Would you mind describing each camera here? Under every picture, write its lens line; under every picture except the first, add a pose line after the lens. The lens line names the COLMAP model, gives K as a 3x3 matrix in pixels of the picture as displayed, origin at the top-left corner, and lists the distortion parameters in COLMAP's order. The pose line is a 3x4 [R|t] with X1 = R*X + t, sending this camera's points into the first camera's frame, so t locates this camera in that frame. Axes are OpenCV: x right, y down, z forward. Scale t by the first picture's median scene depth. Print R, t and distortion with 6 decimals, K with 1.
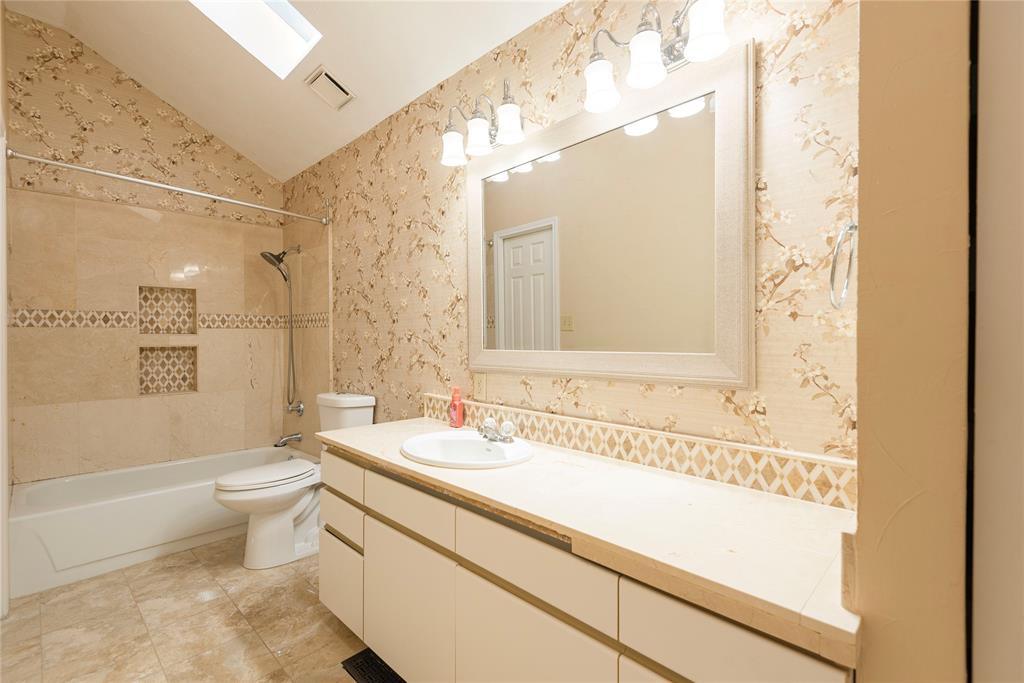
lens RADIAL K [[461.8, 0, 521.7], [0, 461.8, 343.3], [0, 0, 1]] dist [0.026826, -0.015872]
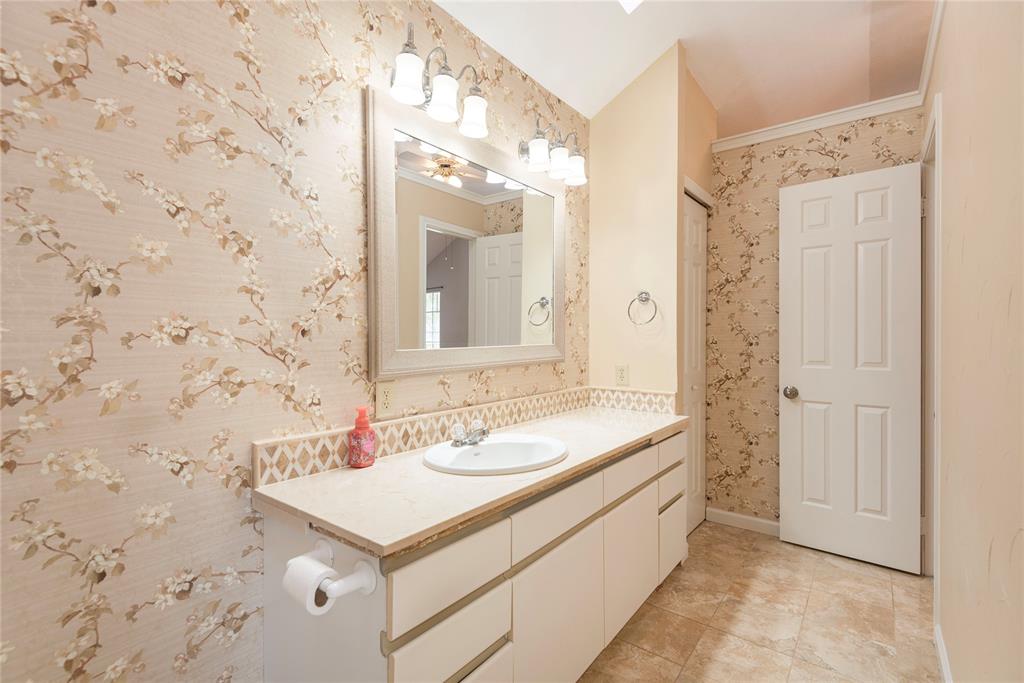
lens RADIAL K [[461.8, 0, 517.0], [0, 461.8, 342.2], [0, 0, 1]] dist [0.026826, -0.015872]
pose [[-0.109908, -0.016700, 0.993802, -0.781237], [0.015495, 0.999709, 0.018513, -0.008909], [-0.993821, 0.017434, -0.109617, 0.792677]]
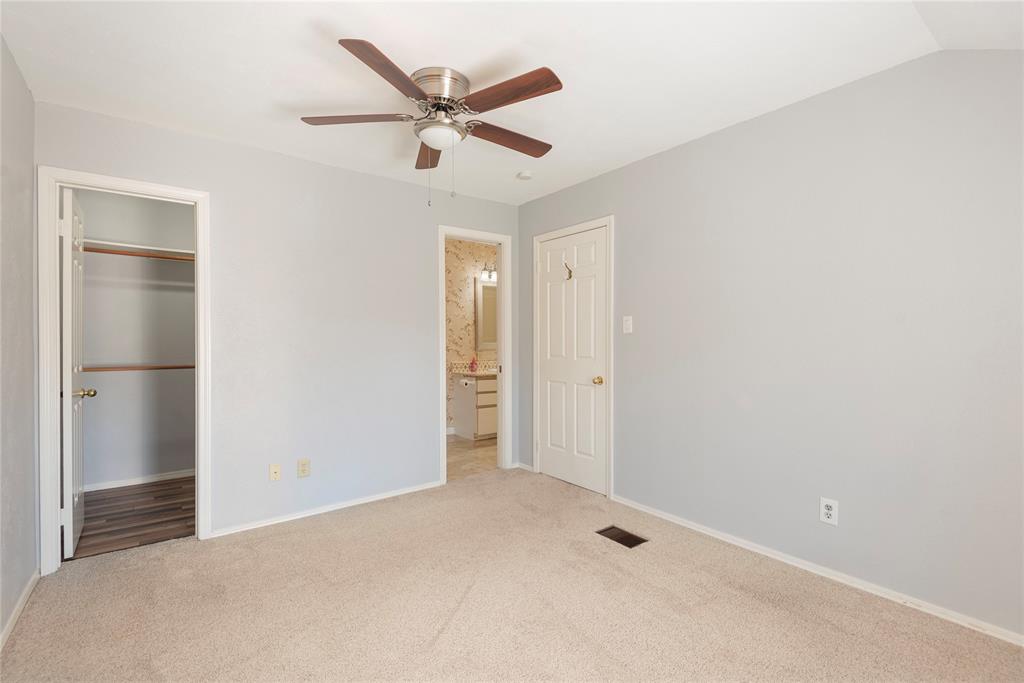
lens RADIAL K [[461.8, 0, 514.9], [0, 461.8, 340.0], [0, 0, 1]] dist [0.026826, -0.015872]
pose [[0.143600, -0.002553, 0.989632, -2.638468], [0.020086, 0.999798, -0.000336, -0.000037], [-0.989432, 0.019926, 0.143622, 0.338771]]
